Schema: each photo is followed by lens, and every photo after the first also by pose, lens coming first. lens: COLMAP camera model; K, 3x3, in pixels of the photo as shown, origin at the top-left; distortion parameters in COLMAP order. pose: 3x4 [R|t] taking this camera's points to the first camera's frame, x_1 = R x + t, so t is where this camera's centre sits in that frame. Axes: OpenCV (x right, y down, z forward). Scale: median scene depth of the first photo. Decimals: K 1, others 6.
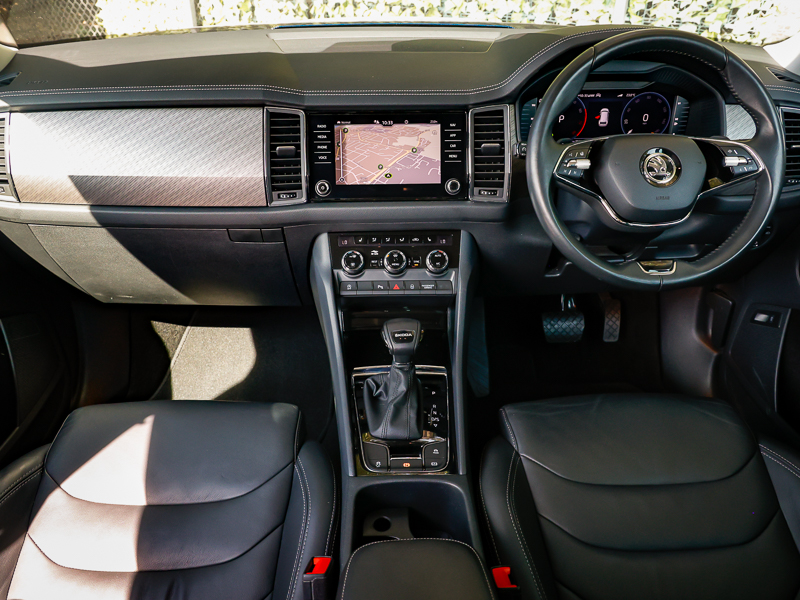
lens RADIAL K [[674.2, 0, 402.8], [0, 674.2, 307.7], [0, 0, 1]] dist [0.005533, 0.003875]
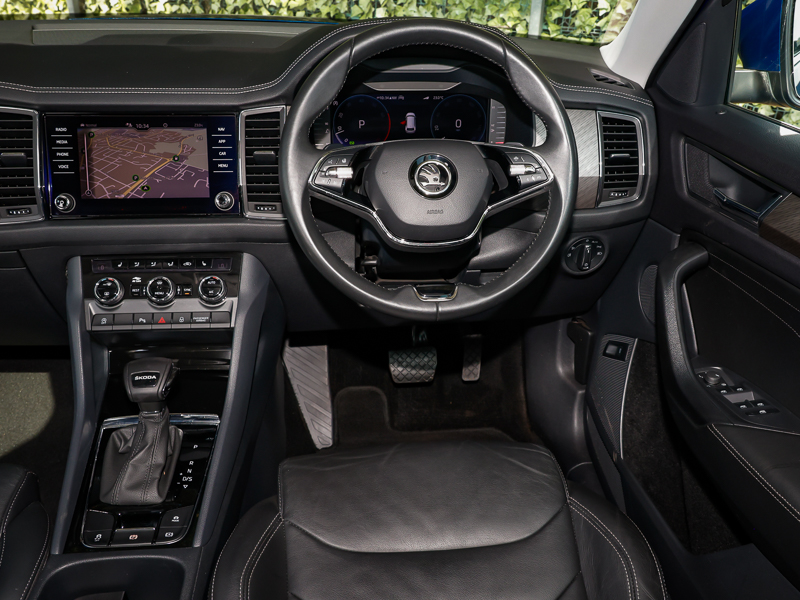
lens RADIAL K [[748.2, 0, 414.3], [0, 748.2, 306.7], [0, 0, 1]] dist [0.016450, 0.007983]
pose [[0.997599, -0.012301, 0.068149, 0.248586], [0.015906, 0.998488, -0.052616, 0.007061], [-0.067398, 0.053573, 0.996287, 0.049991]]
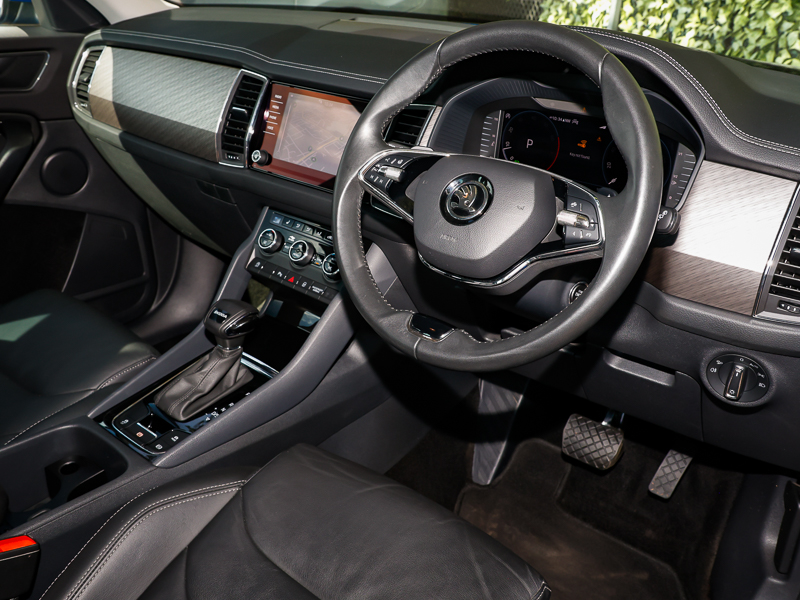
lens RADIAL K [[734.6, 0, 392.9], [0, 734.6, 295.1], [0, 0, 1]] dist [0.012723, 0.011755]
pose [[0.755118, 0.308501, -0.578467, 0.697933], [-0.364673, 0.930912, 0.020427, -0.083719], [0.544804, 0.195527, 0.815450, 0.278229]]
